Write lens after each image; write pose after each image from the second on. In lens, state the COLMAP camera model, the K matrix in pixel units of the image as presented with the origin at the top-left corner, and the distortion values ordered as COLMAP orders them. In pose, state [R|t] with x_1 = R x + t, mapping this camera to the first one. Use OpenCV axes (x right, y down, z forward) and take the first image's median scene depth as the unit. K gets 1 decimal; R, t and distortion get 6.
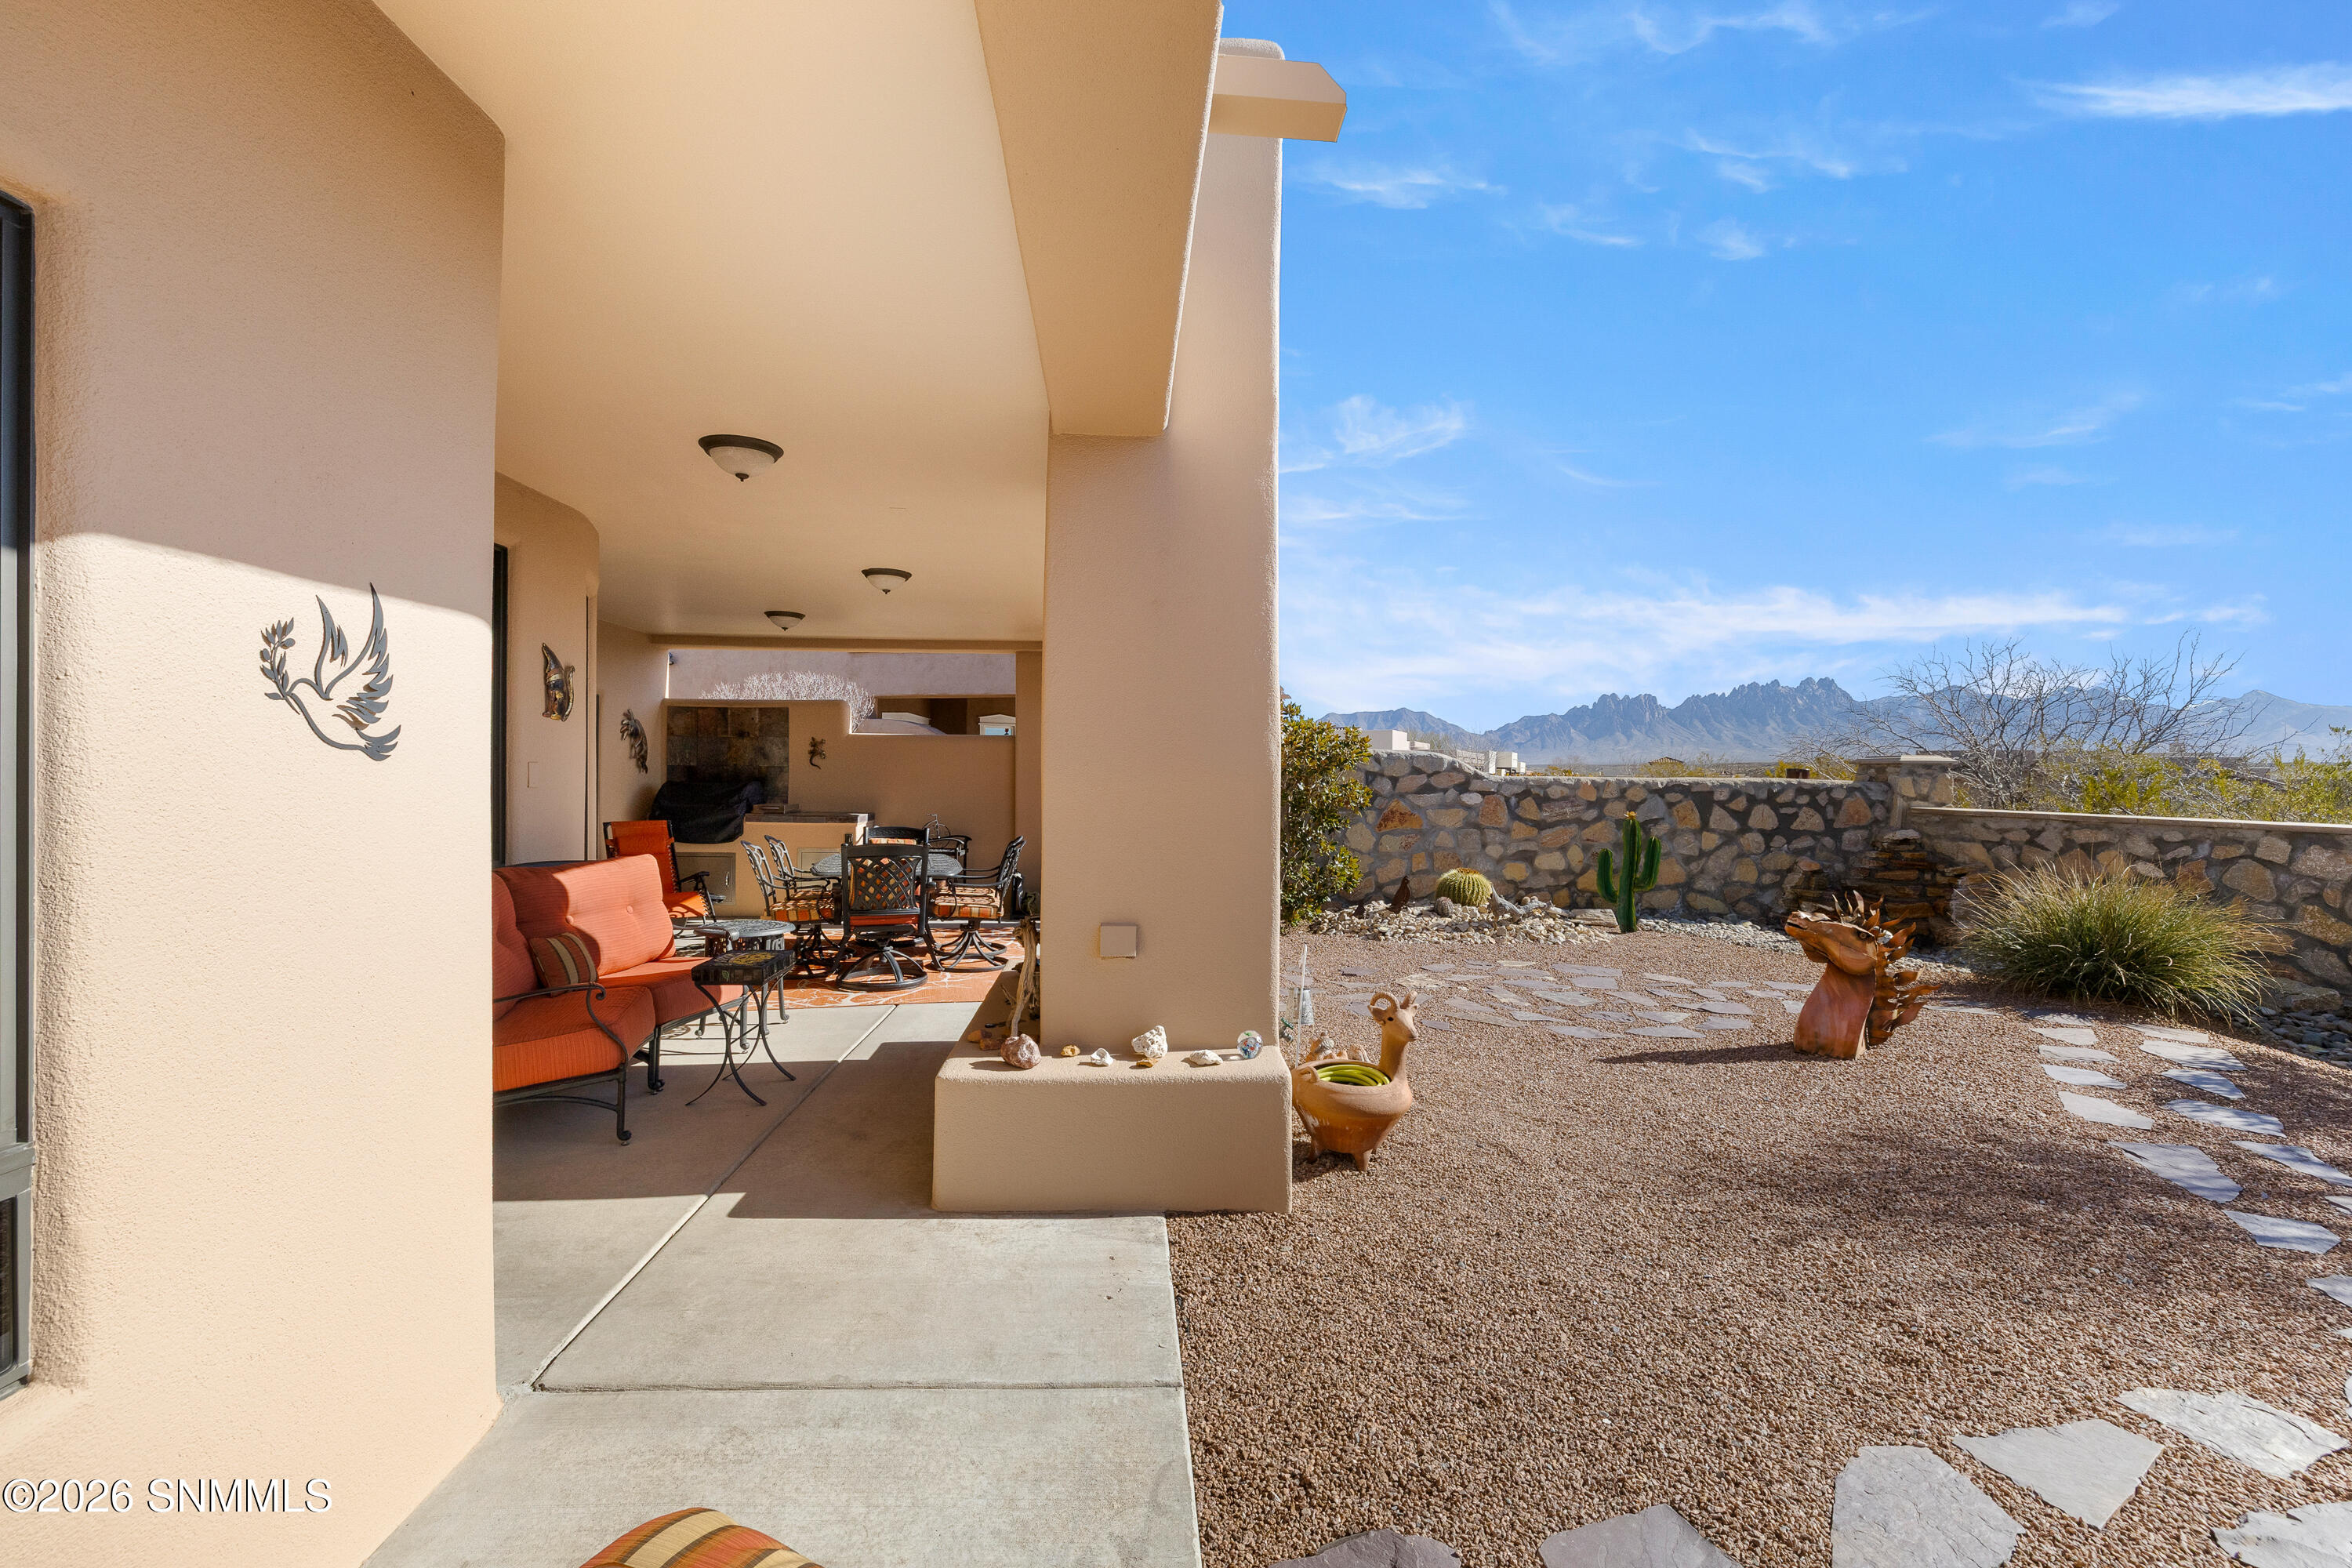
lens RADIAL K [[989.7, 0, 1169.4], [0, 989.7, 770.4], [0, 0, 1]] dist [0.000958, -0.000085]
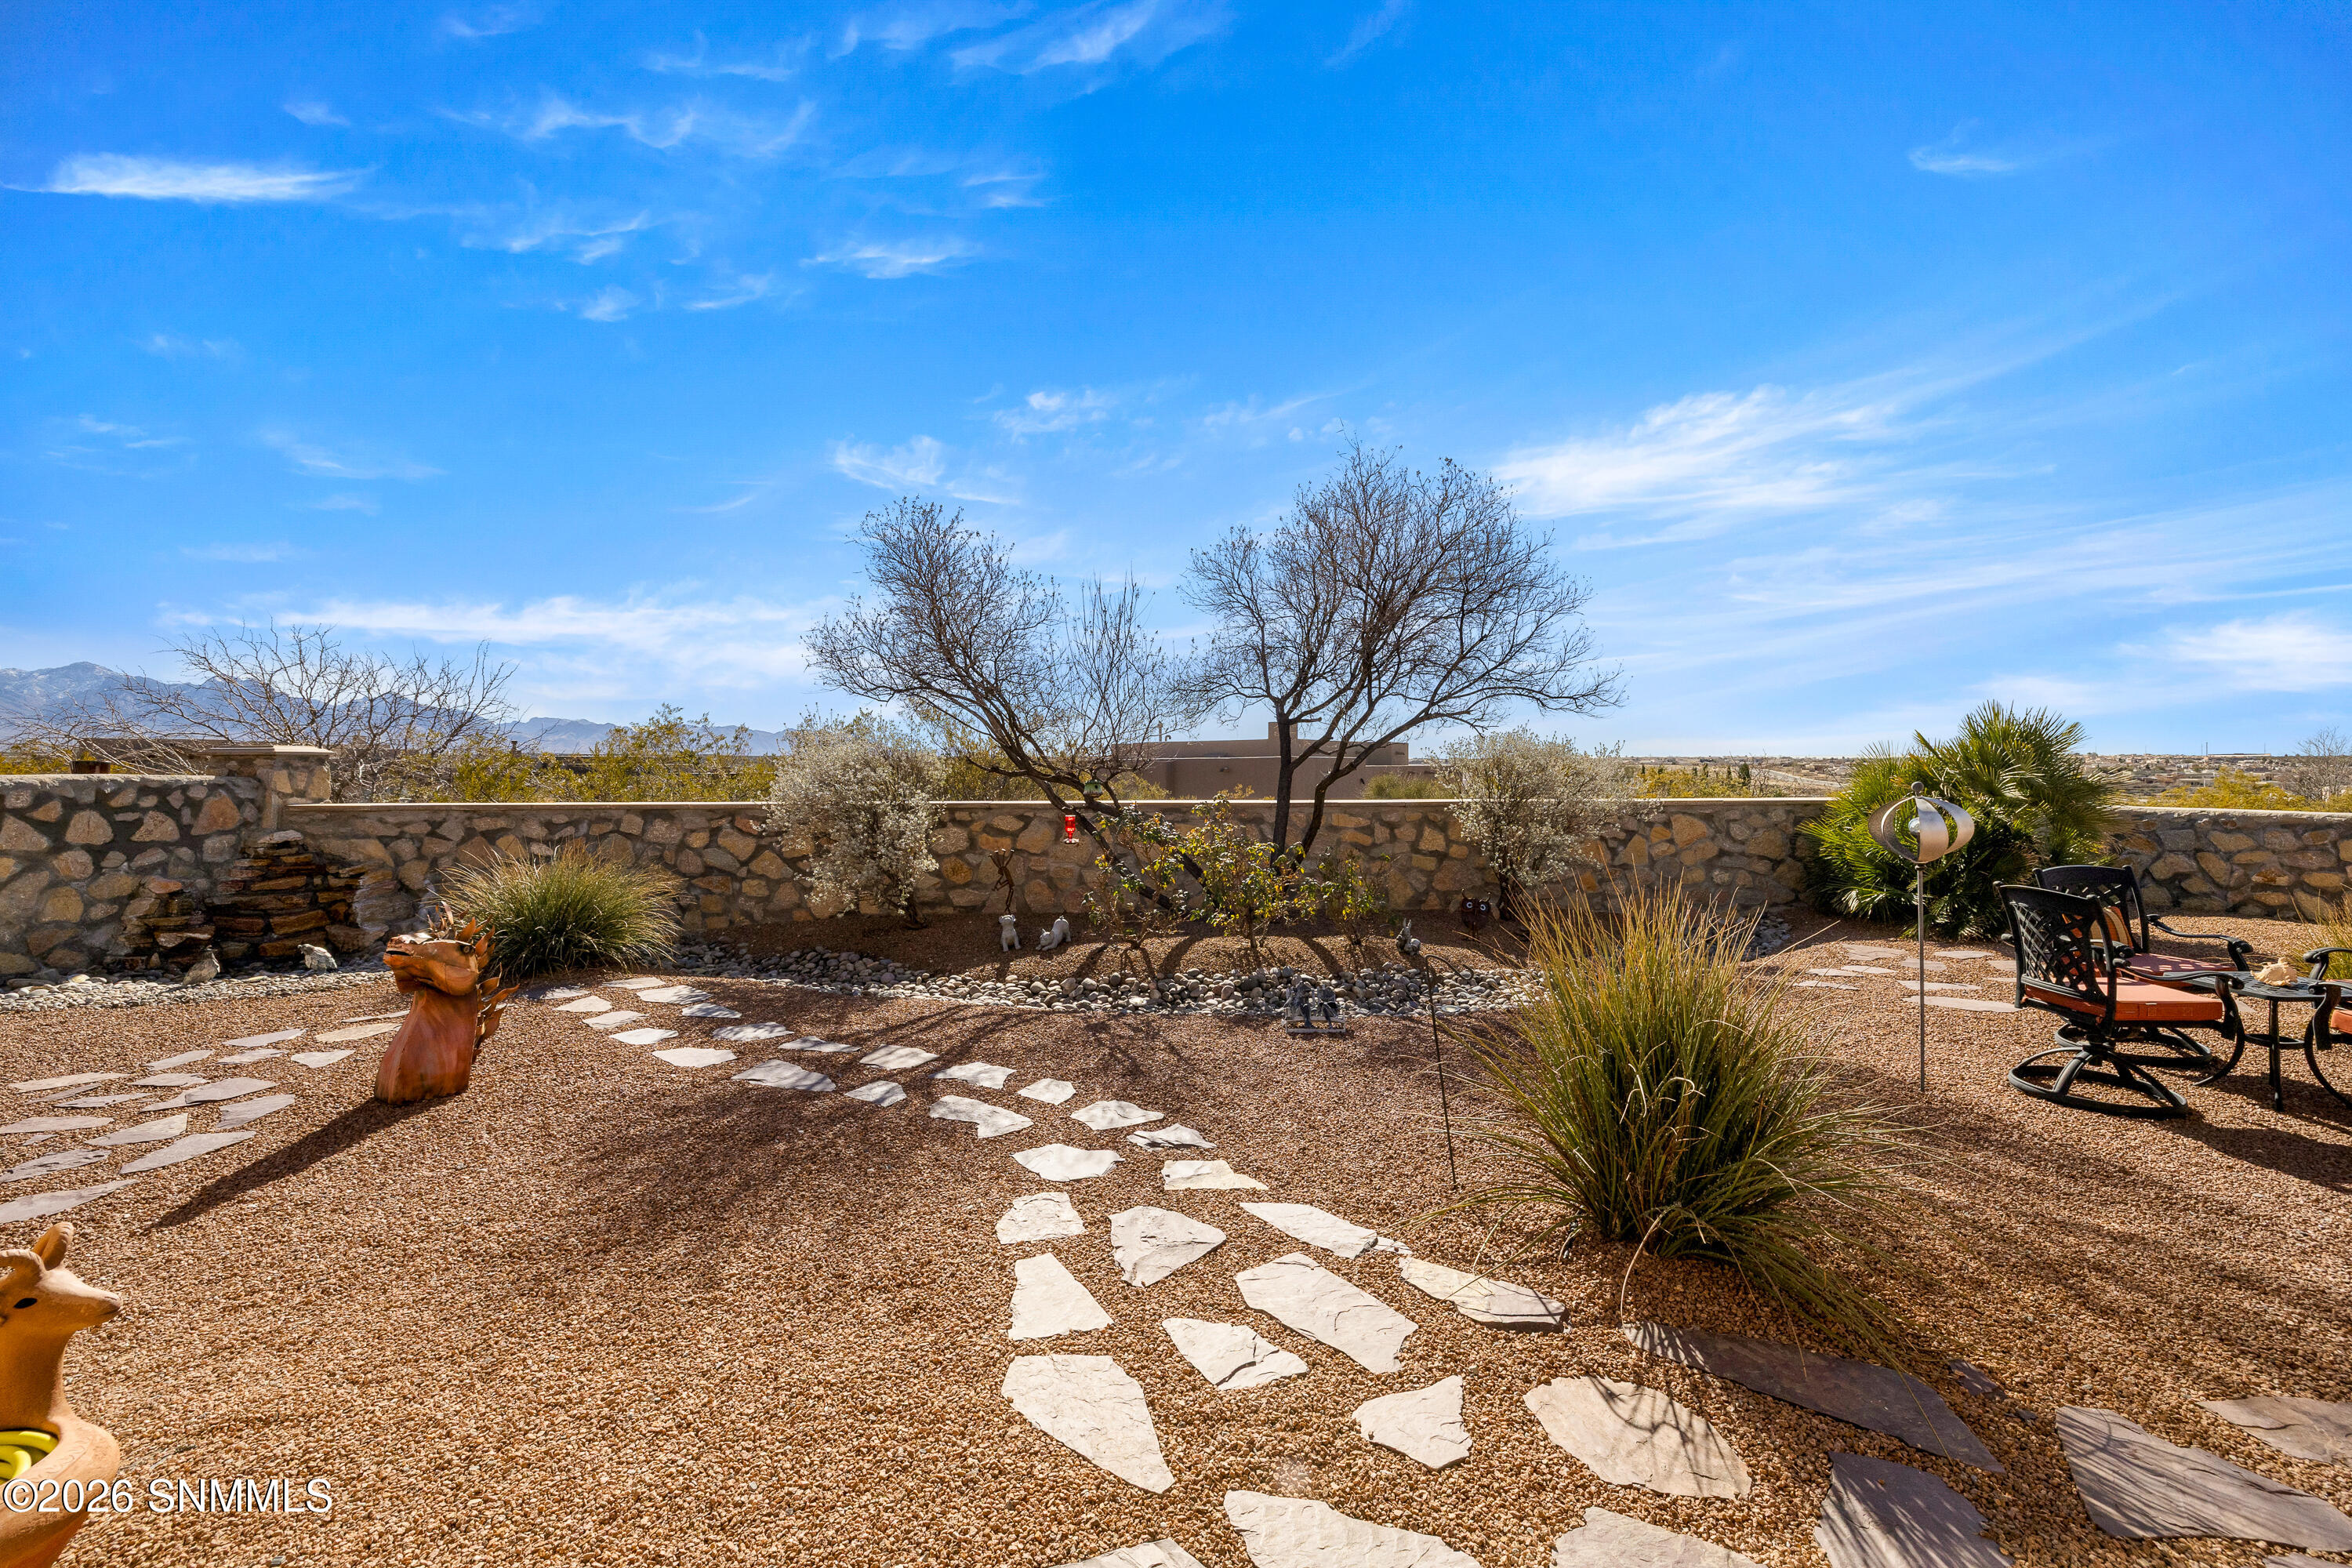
lens RADIAL K [[989.7, 0, 1169.4], [0, 989.7, 770.4], [0, 0, 1]] dist [0.000958, -0.000085]
pose [[0.060856, -0.011694, 0.998078, -0.083389], [0.002693, 0.999930, 0.011551, -0.001476], [-0.998143, 0.001985, 0.060883, 0.174940]]
